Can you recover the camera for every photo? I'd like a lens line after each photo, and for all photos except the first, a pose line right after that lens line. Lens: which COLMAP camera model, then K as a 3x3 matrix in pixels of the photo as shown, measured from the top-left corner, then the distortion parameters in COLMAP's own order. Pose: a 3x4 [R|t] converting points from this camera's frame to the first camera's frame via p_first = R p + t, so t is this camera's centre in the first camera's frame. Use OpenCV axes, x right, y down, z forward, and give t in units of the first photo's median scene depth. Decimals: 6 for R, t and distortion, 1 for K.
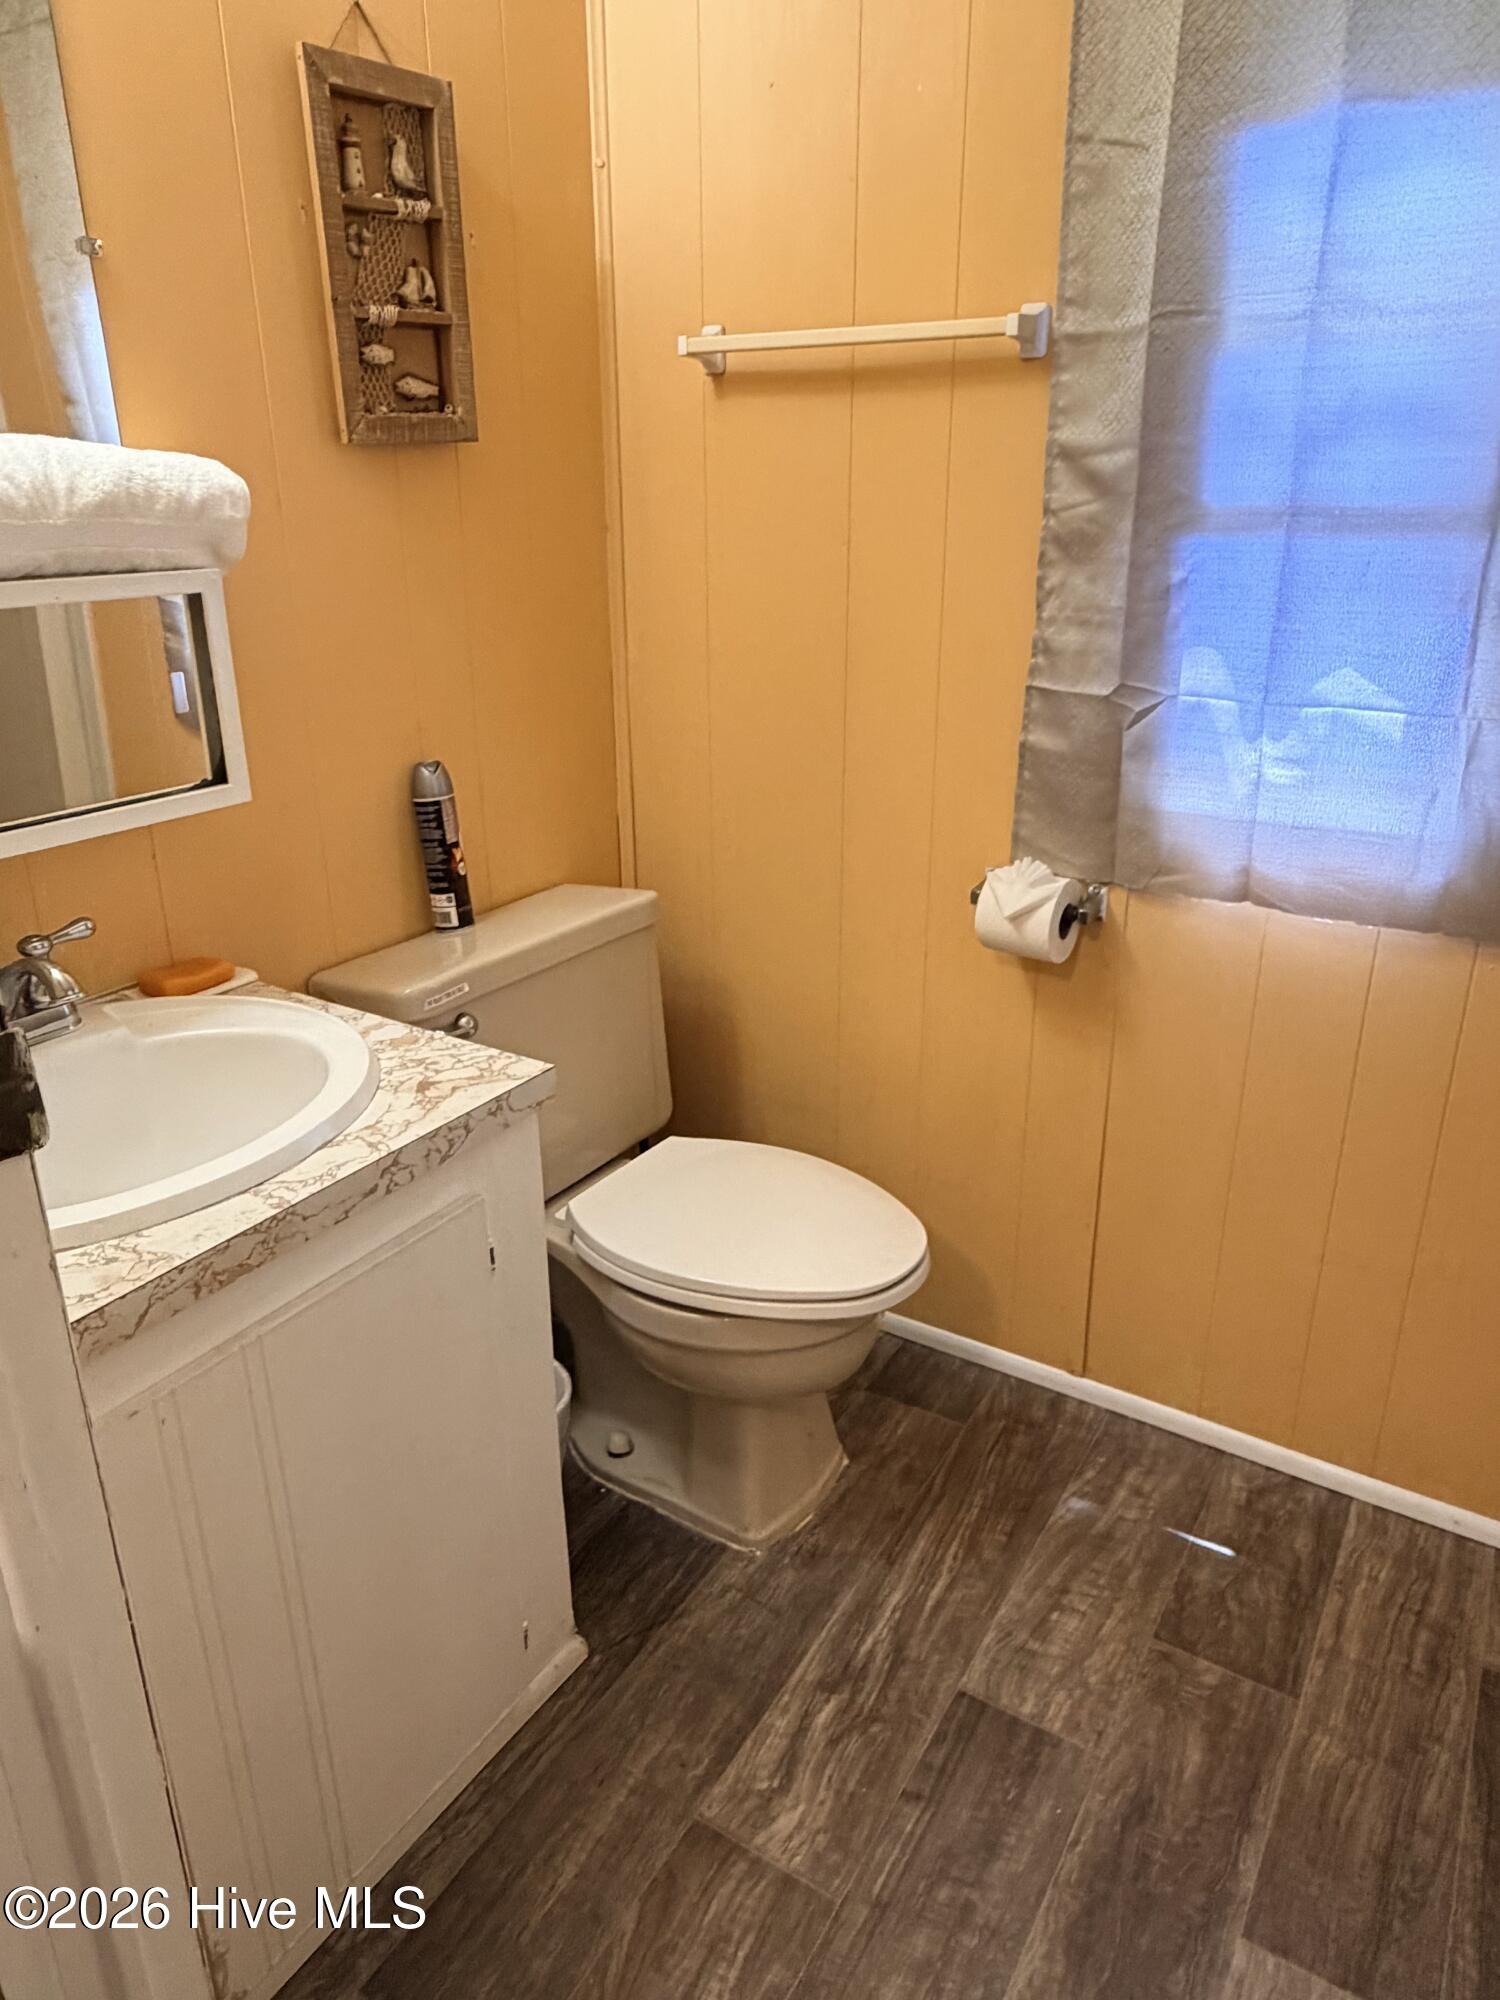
lens RADIAL K [[1327.8, 0, 761.7], [0, 1327.8, 1002.2], [0, 0, 1]] dist [-0.001294, -0.000674]
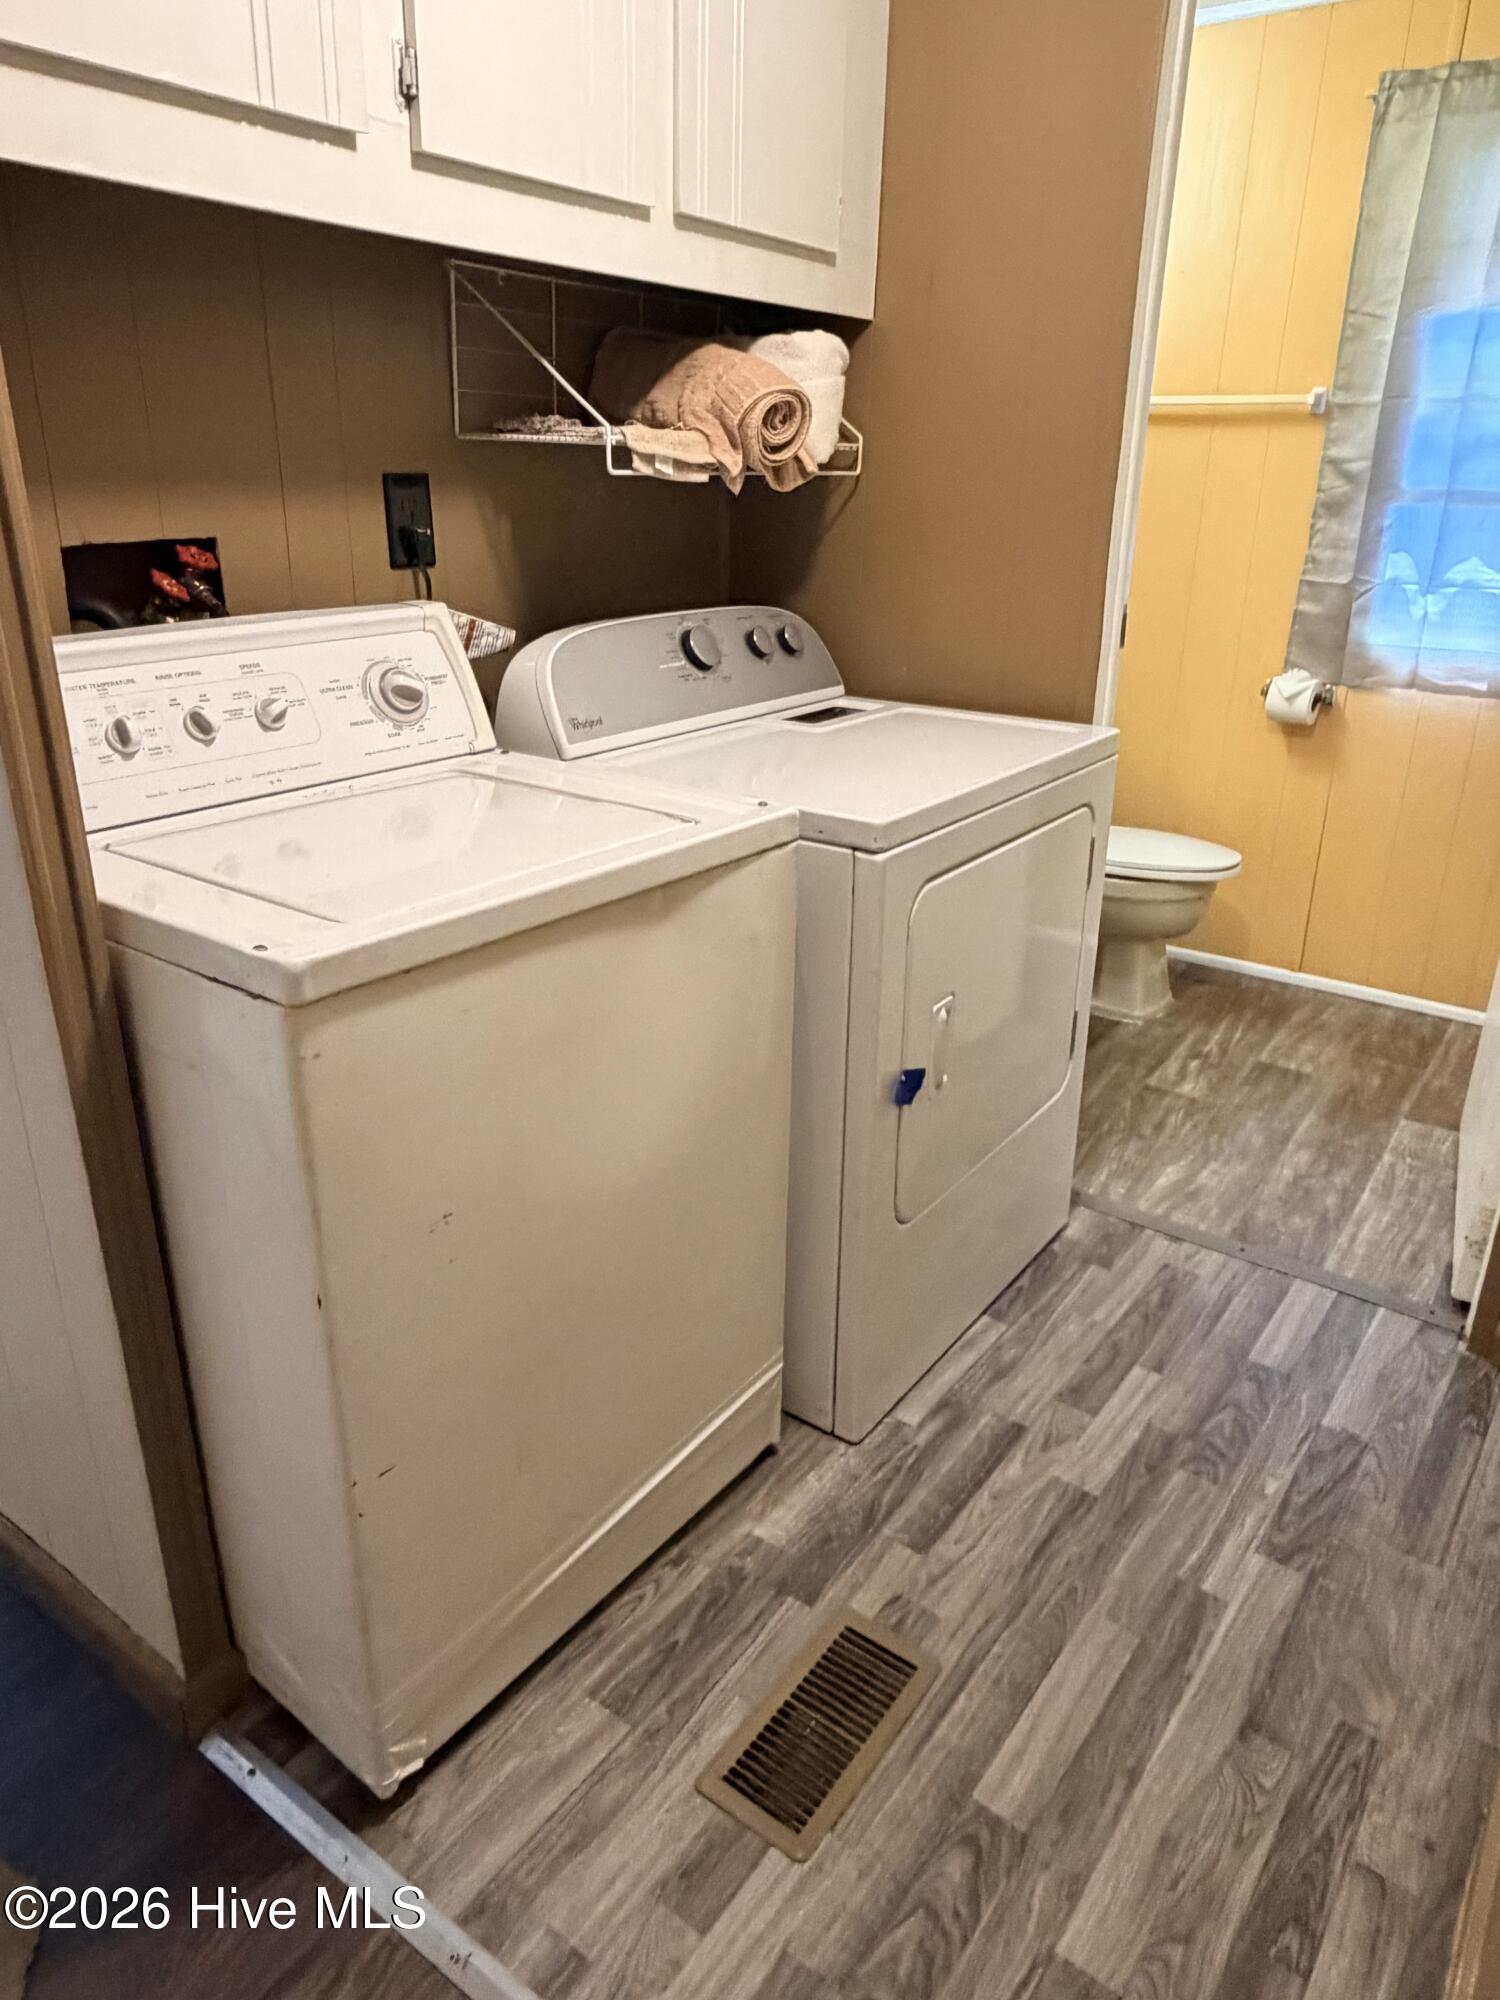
lens RADIAL K [[1327.8, 0, 735.1], [0, 1327.8, 991.1], [0, 0, 1]] dist [-0.001294, -0.000674]
pose [[0.997218, 0.037526, -0.064403, -0.506823], [-0.036941, 0.999265, 0.010252, 0.397234], [0.064740, -0.007845, 0.997871, -1.060366]]
